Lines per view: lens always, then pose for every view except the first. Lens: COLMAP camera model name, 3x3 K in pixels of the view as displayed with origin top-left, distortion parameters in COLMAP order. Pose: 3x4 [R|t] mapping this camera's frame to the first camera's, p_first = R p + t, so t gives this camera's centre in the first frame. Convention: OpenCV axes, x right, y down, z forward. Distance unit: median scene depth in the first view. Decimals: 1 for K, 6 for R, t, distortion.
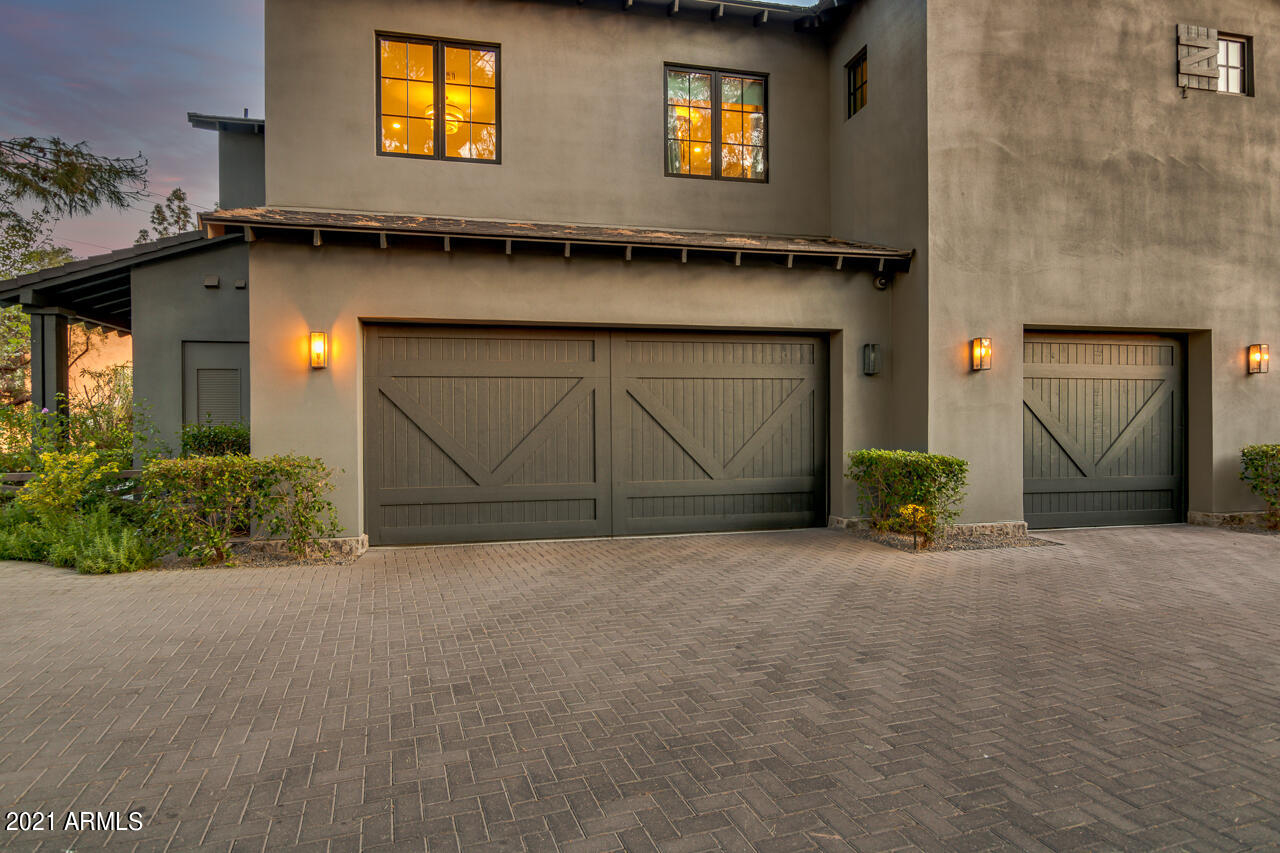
lens RADIAL K [[607.5, 0, 620.0], [0, 607.5, 426.4], [0, 0, 1]] dist [-0.002365, -0.000300]
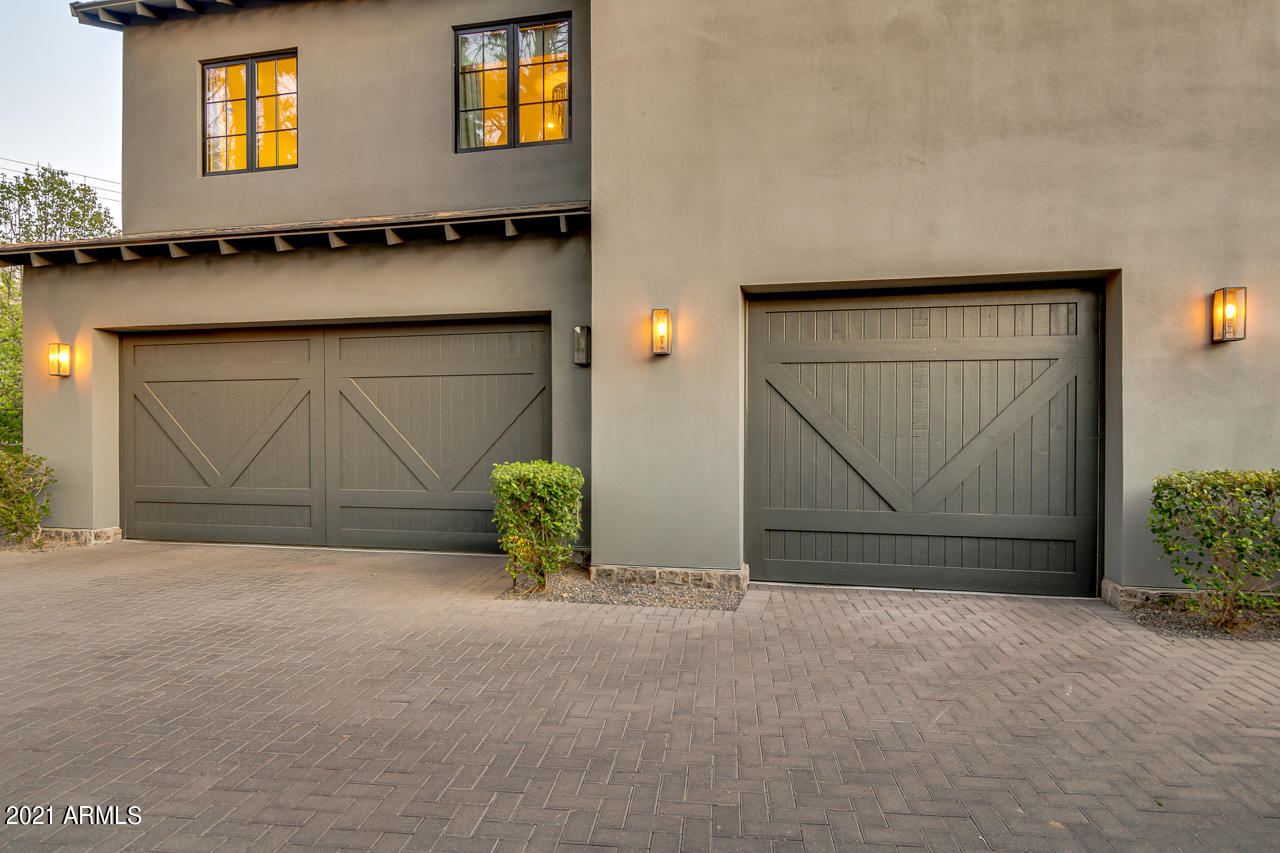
lens RADIAL K [[607.5, 0, 620.0], [0, 607.5, 426.4], [0, 0, 1]] dist [-0.002365, -0.000300]
pose [[0.931246, 0.004954, -0.364357, 0.755441], [-0.003950, 0.999986, 0.003499, -0.009961], [0.364369, -0.001819, 0.931253, 0.291231]]
